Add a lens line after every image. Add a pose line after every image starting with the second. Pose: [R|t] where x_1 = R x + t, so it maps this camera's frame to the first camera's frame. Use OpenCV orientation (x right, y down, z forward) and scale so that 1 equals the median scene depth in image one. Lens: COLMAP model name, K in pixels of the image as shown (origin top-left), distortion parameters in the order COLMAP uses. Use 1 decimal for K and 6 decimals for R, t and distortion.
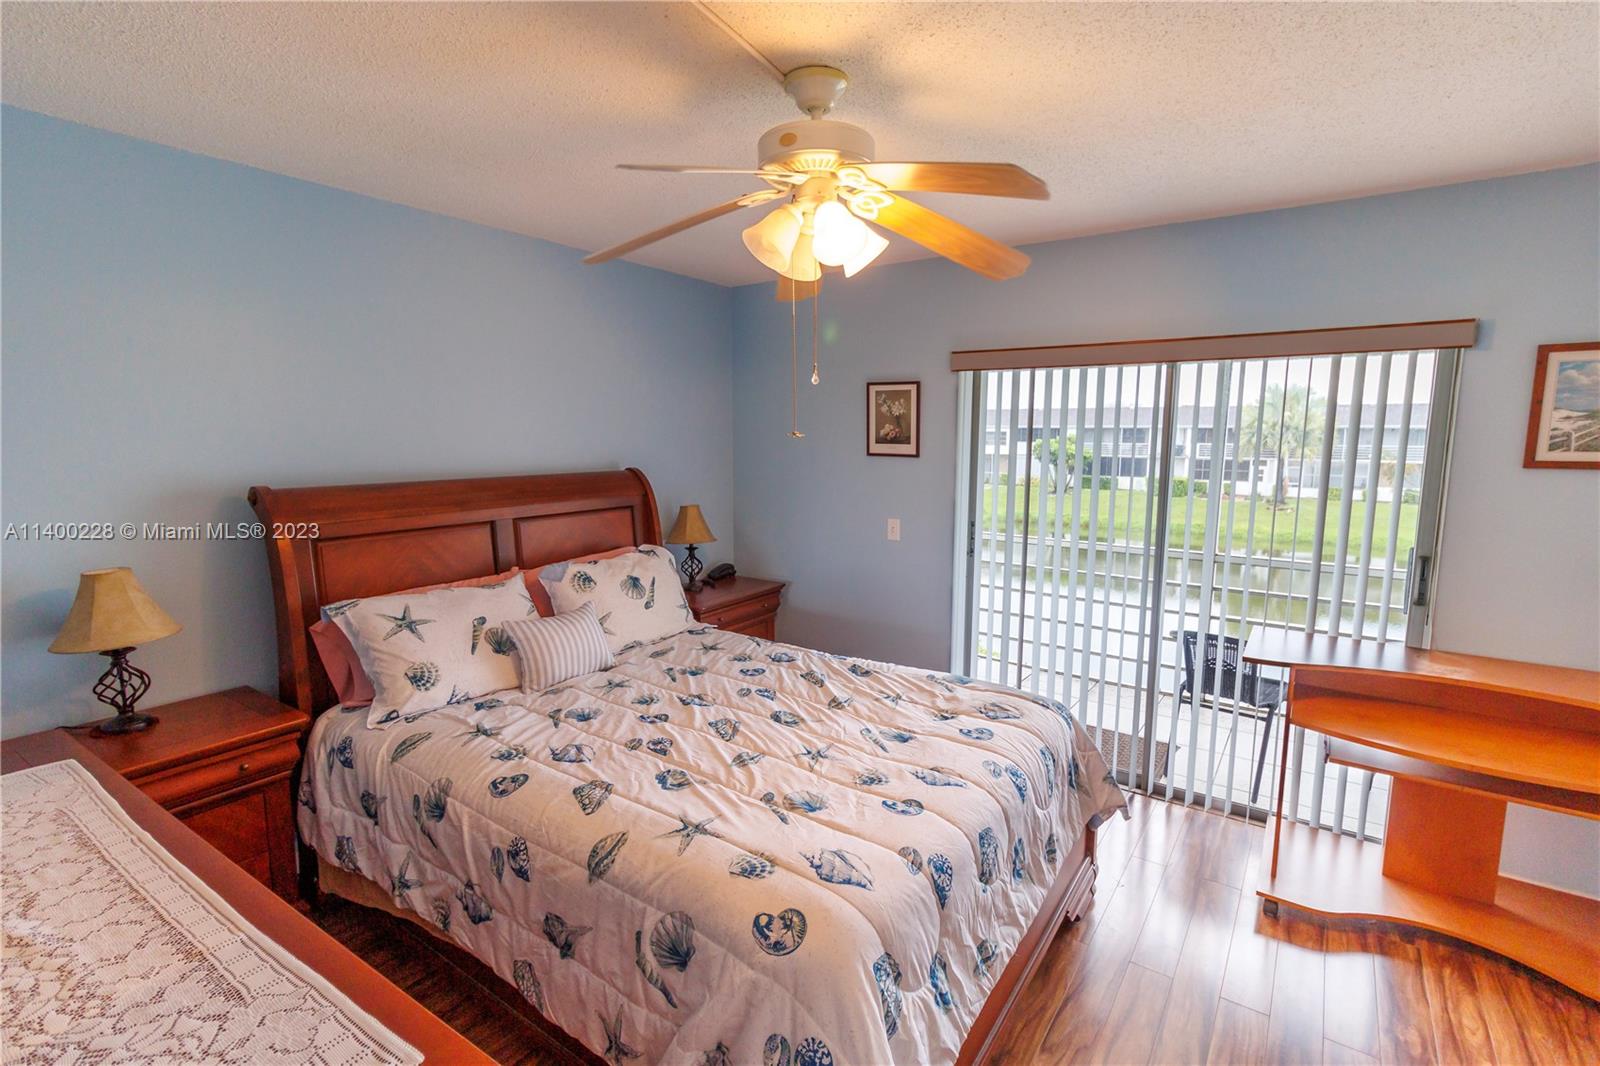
lens RADIAL K [[743.6, 0, 826.1], [0, 743.6, 536.3], [0, 0, 1]] dist [0.005083, 0.000911]
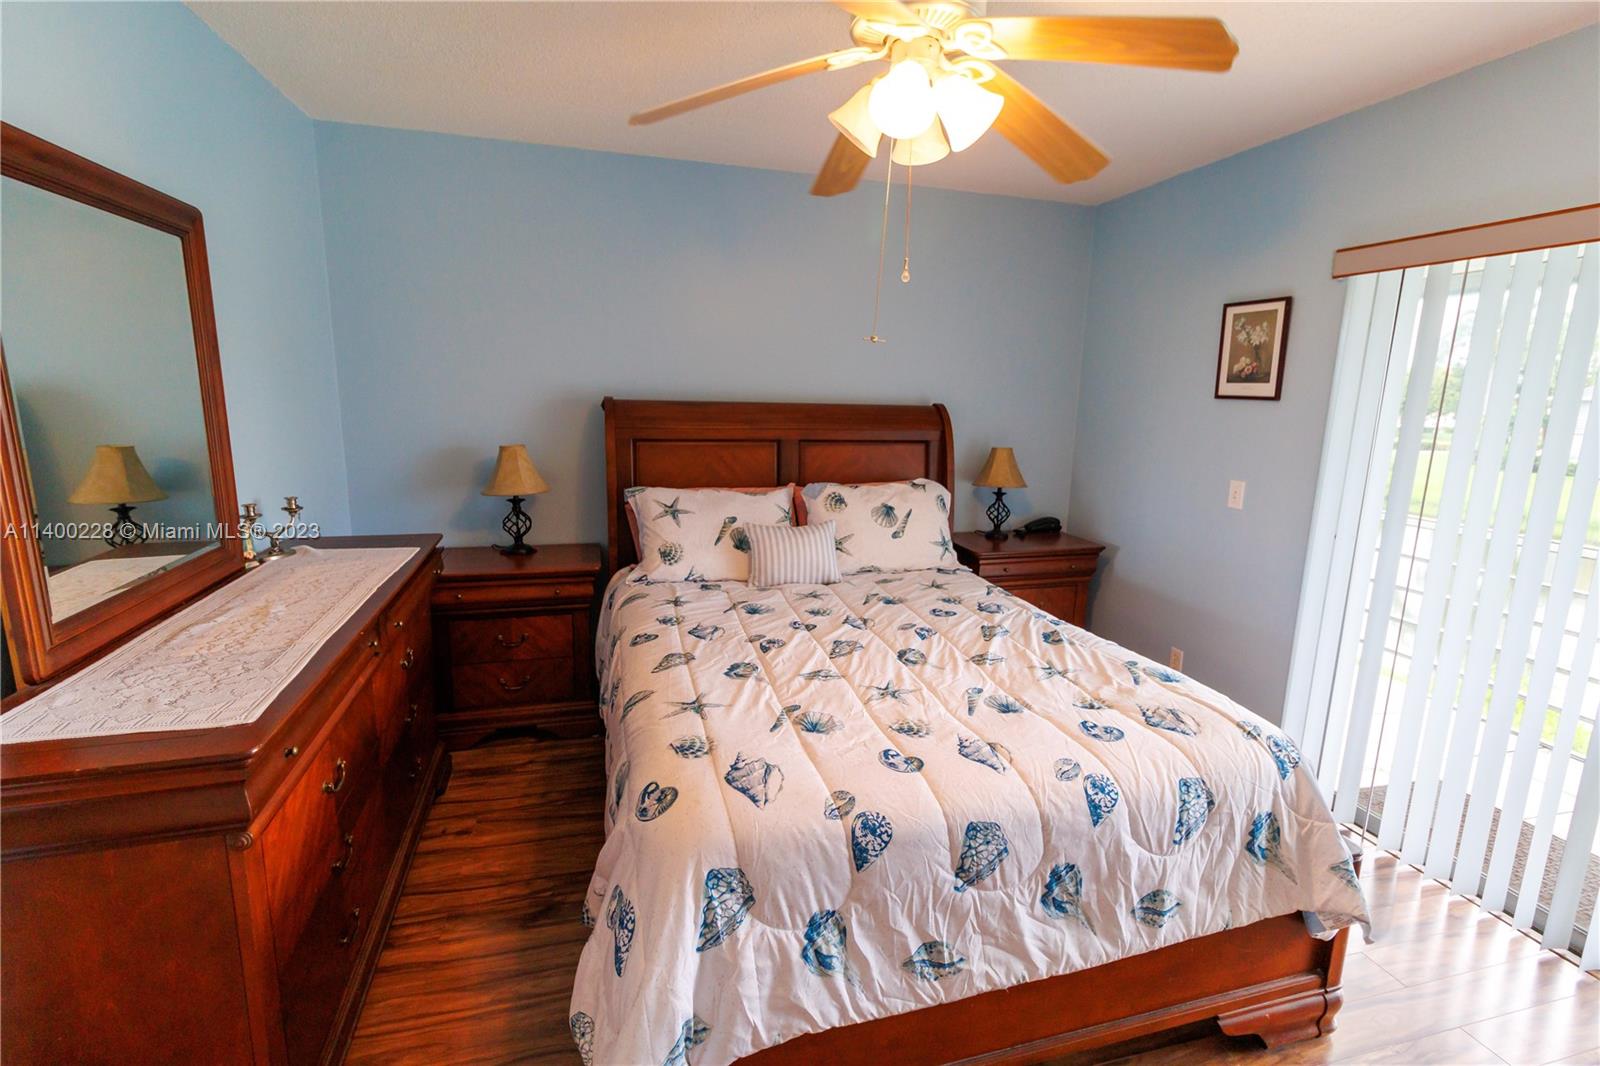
lens RADIAL K [[743.6, 0, 800.3], [0, 743.6, 531.4], [0, 0, 1]] dist [0.005083, 0.000911]
pose [[0.763856, 0.137023, -0.630673, 0.384396], [-0.111285, 0.990529, 0.080421, 0.027553], [0.635720, 0.008754, 0.771870, 0.178286]]
